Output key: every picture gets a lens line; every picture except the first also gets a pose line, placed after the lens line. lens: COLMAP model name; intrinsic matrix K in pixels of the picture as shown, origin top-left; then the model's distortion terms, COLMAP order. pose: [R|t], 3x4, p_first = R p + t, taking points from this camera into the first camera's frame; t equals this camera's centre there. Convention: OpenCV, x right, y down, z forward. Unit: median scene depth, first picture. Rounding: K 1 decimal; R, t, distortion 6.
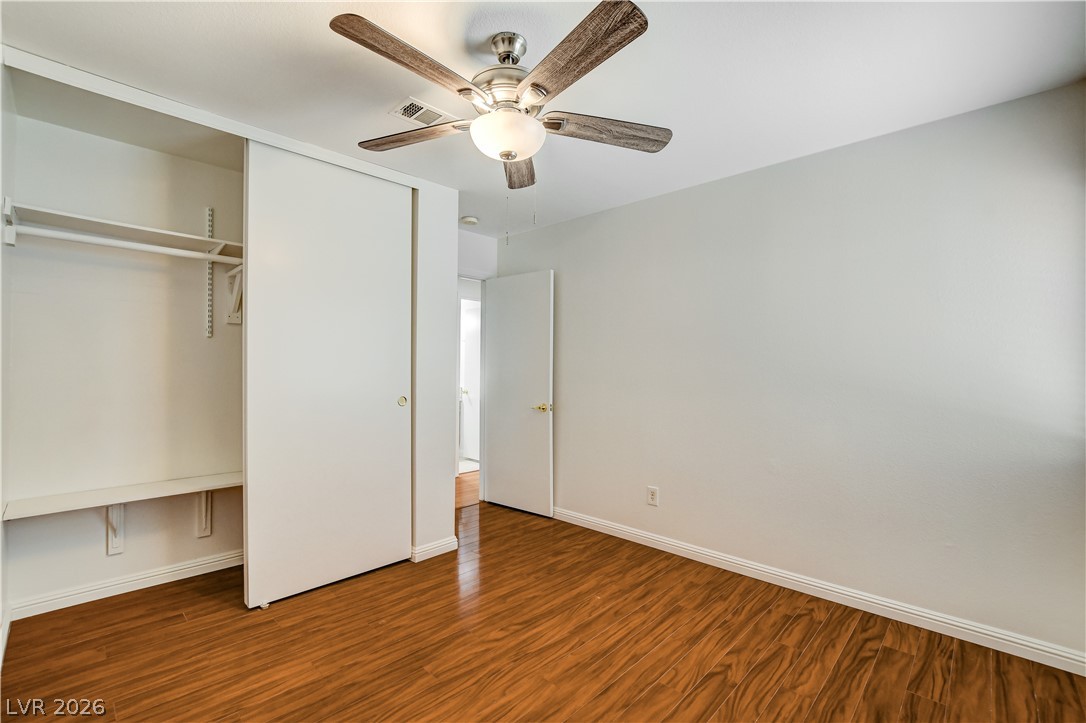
lens RADIAL K [[481.8, 0, 549.9], [0, 481.8, 363.1], [0, 0, 1]] dist [-0.027186, 0.000896]
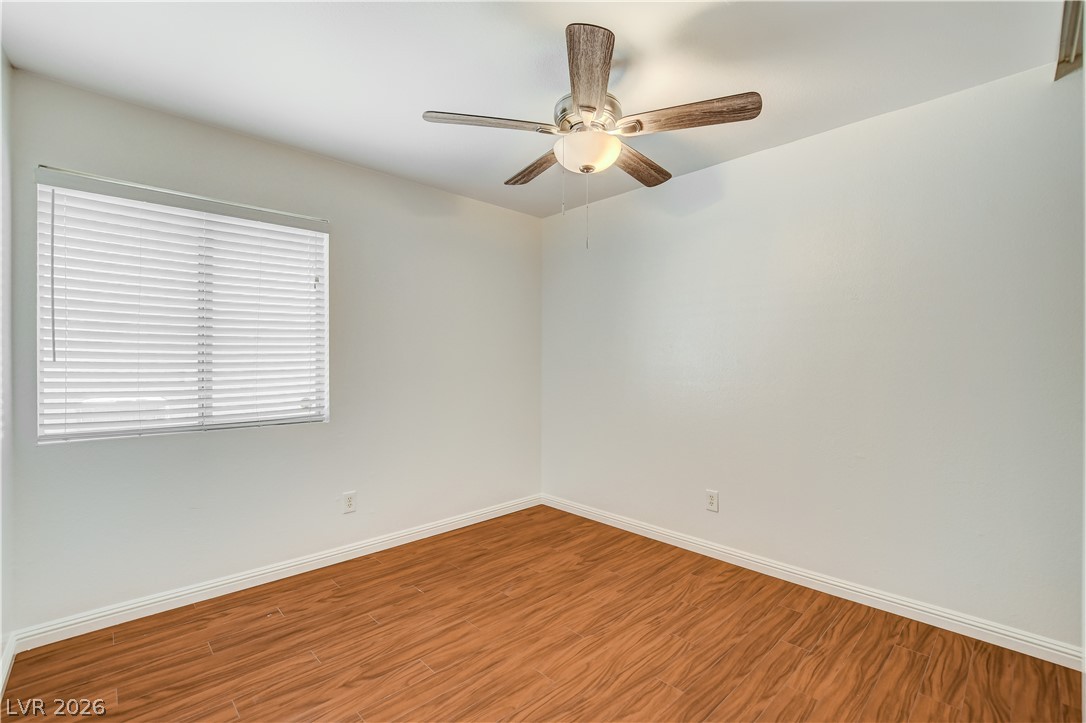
lens RADIAL K [[481.8, 0, 549.9], [0, 481.8, 363.1], [0, 0, 1]] dist [-0.027186, 0.000896]
pose [[-0.999057, -0.010073, 0.042224, -0.047759], [-0.009926, 0.999944, 0.003686, 0.019171], [-0.042259, 0.003263, -0.999101, 1.984758]]
